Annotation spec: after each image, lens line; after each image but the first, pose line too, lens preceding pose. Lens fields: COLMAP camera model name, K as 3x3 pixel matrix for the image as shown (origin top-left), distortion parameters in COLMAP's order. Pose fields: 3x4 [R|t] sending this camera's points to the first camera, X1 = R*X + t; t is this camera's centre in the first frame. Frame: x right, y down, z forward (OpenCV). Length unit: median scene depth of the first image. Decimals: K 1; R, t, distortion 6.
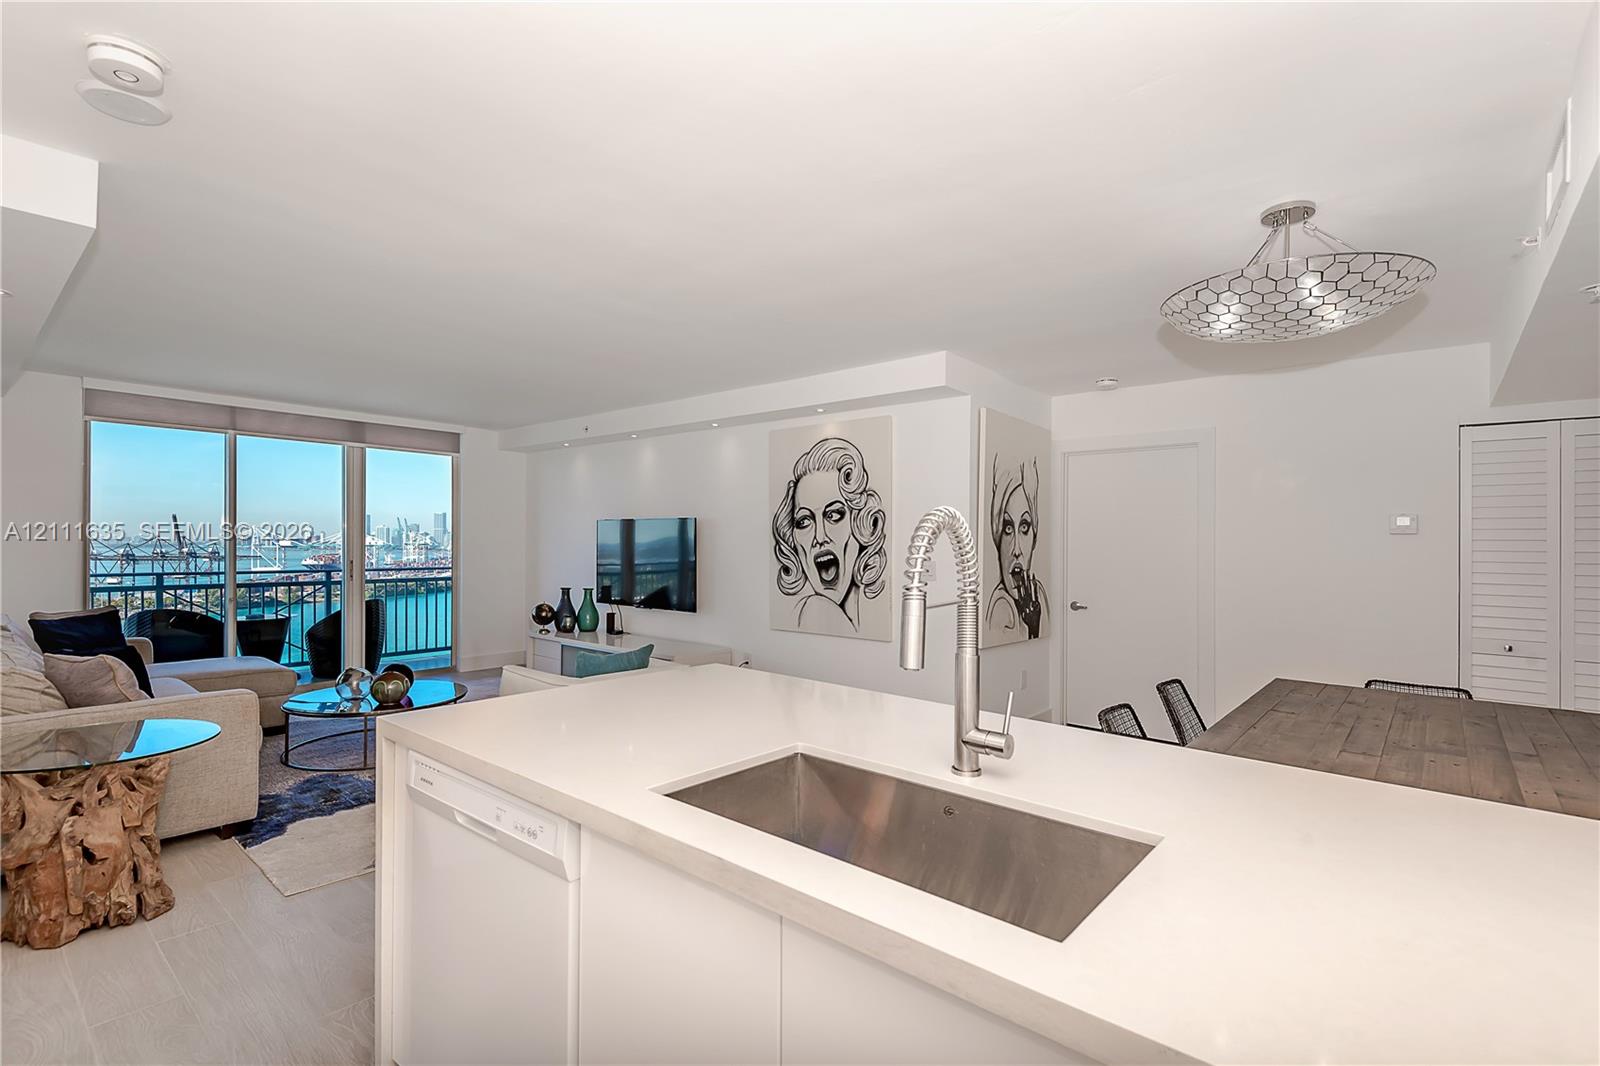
lens RADIAL K [[745.0, 0, 819.0], [0, 745.0, 538.3], [0, 0, 1]] dist [-0.001878, -0.000866]
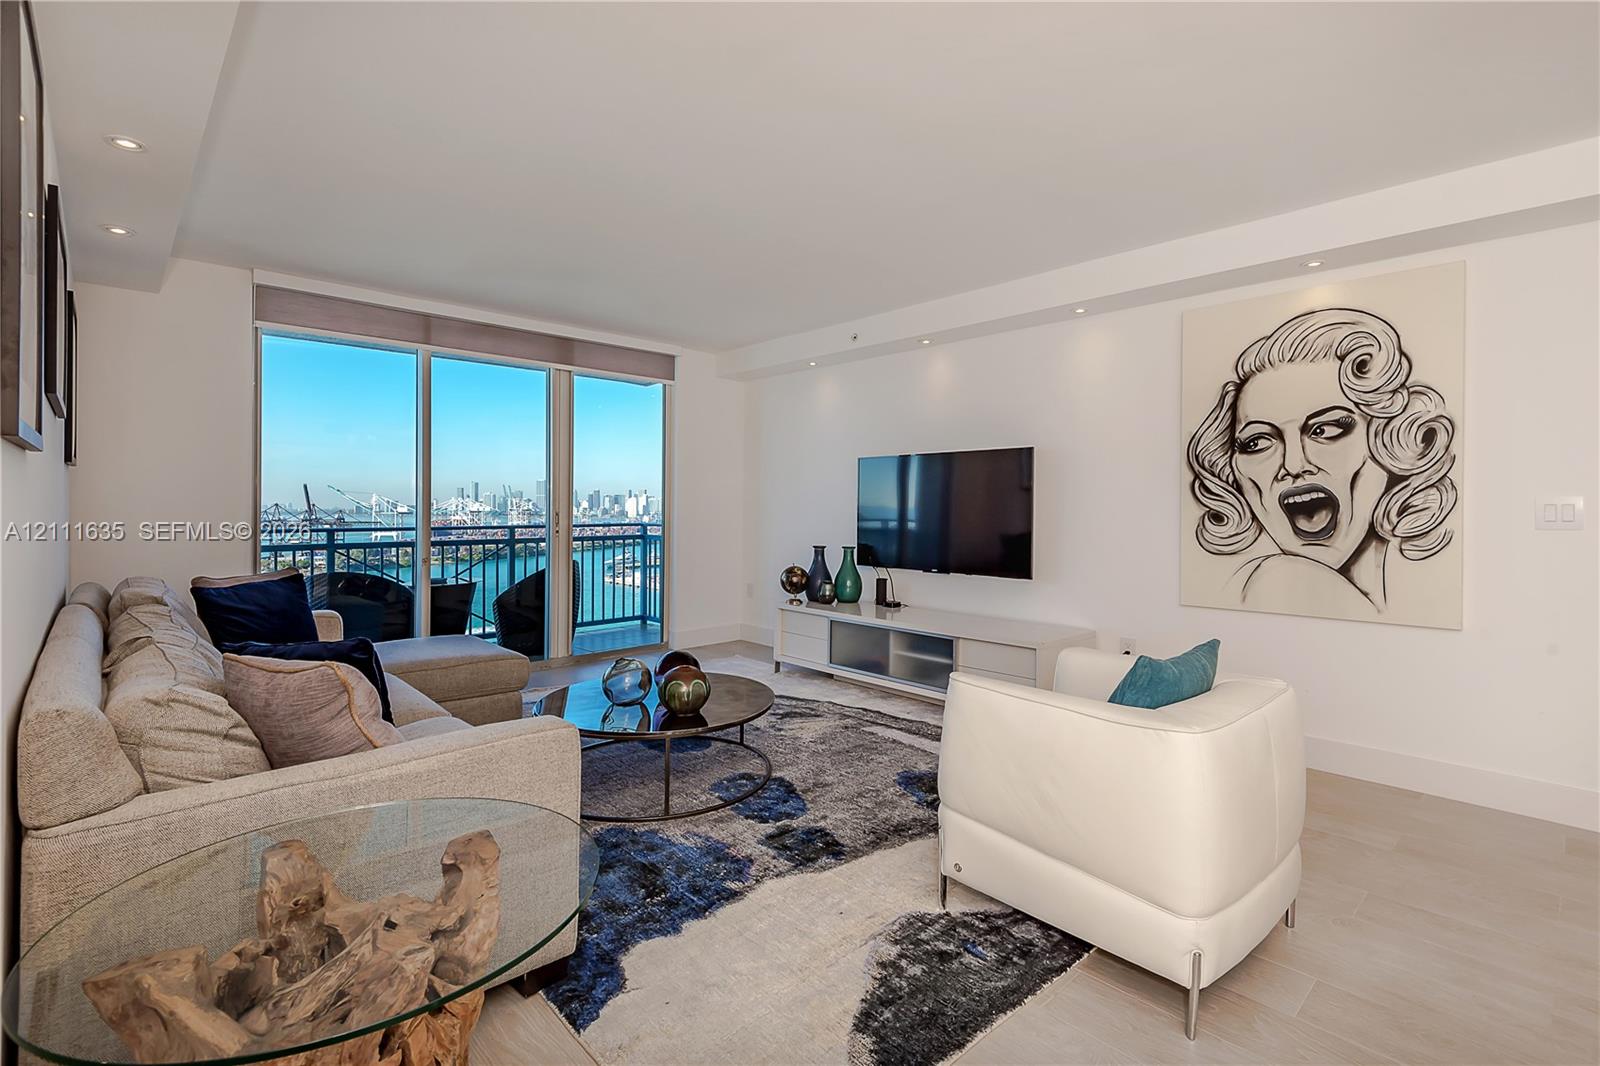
lens RADIAL K [[740.0, 0, 821.3], [0, 740.0, 505.8], [0, 0, 1]] dist [0.019411, -0.000507]
pose [[0.993791, -0.006952, -0.111048, -0.330739], [0.007600, 0.999956, 0.005412, 0.026807], [0.111005, -0.006222, 0.993800, 0.303867]]
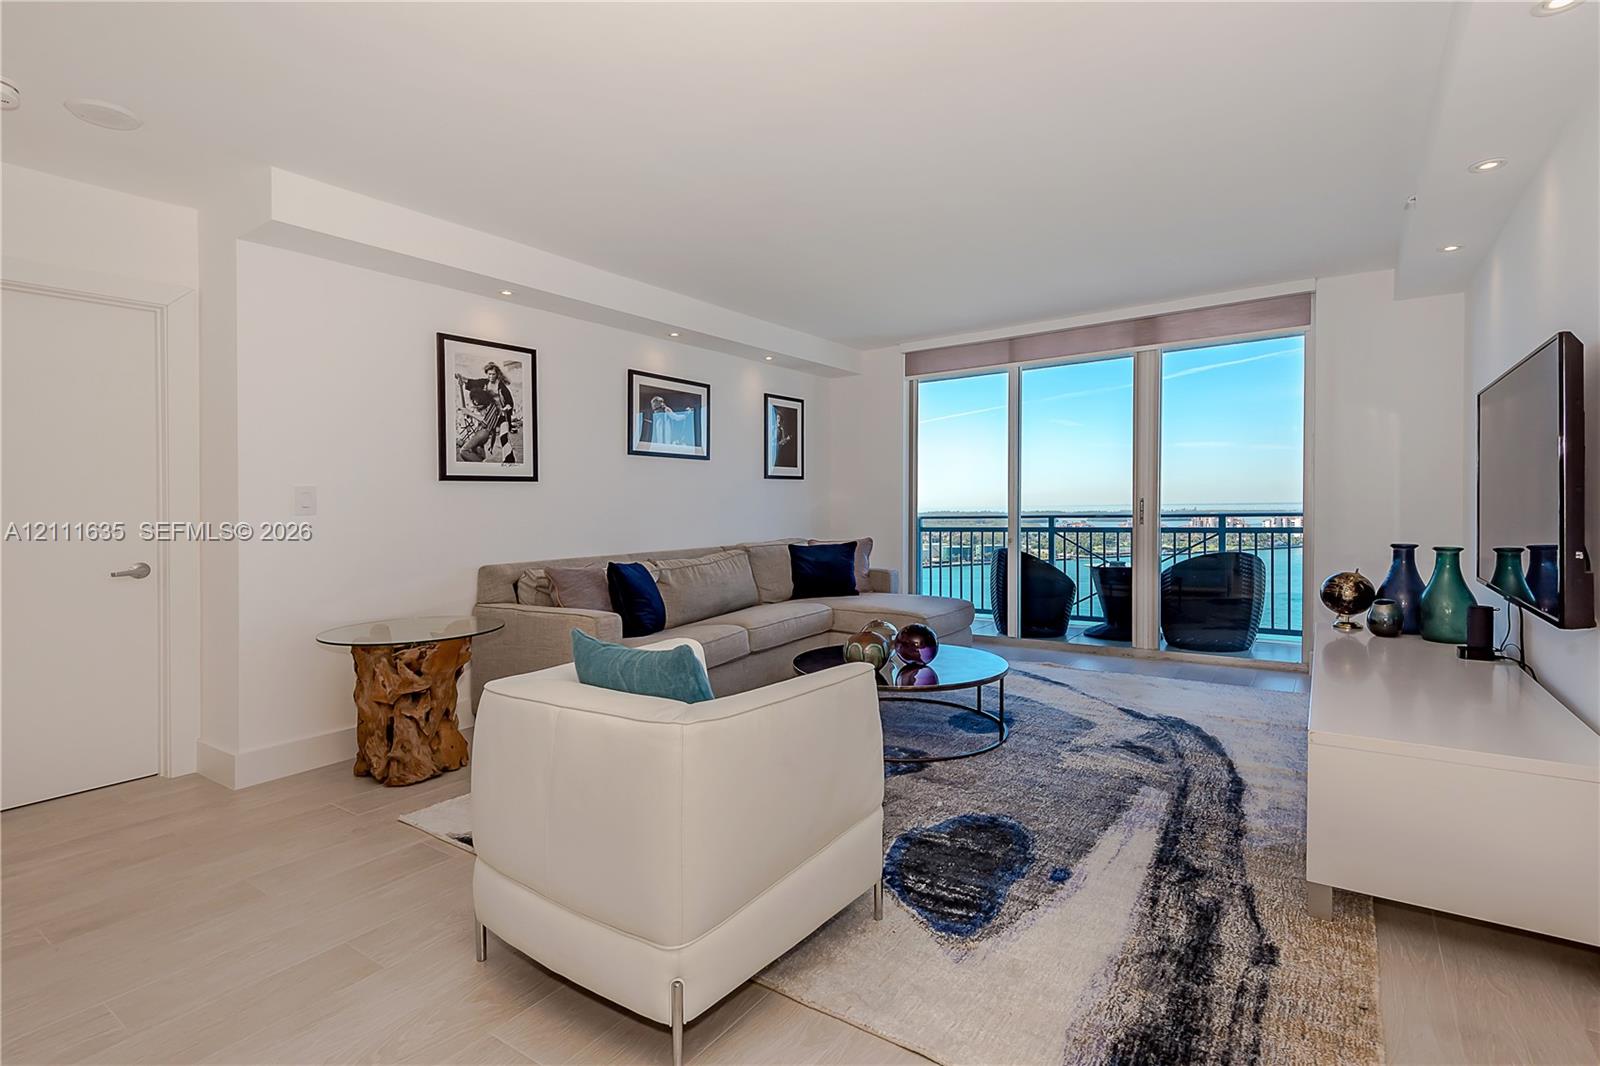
lens RADIAL K [[740.0, 0, 821.3], [0, 740.0, 505.8], [0, 0, 1]] dist [0.019411, -0.000507]
pose [[0.099799, -0.014027, -0.994909, 0.146818], [0.029310, 0.999508, -0.011151, 0.046094], [0.994576, -0.028048, 0.100161, 0.752710]]
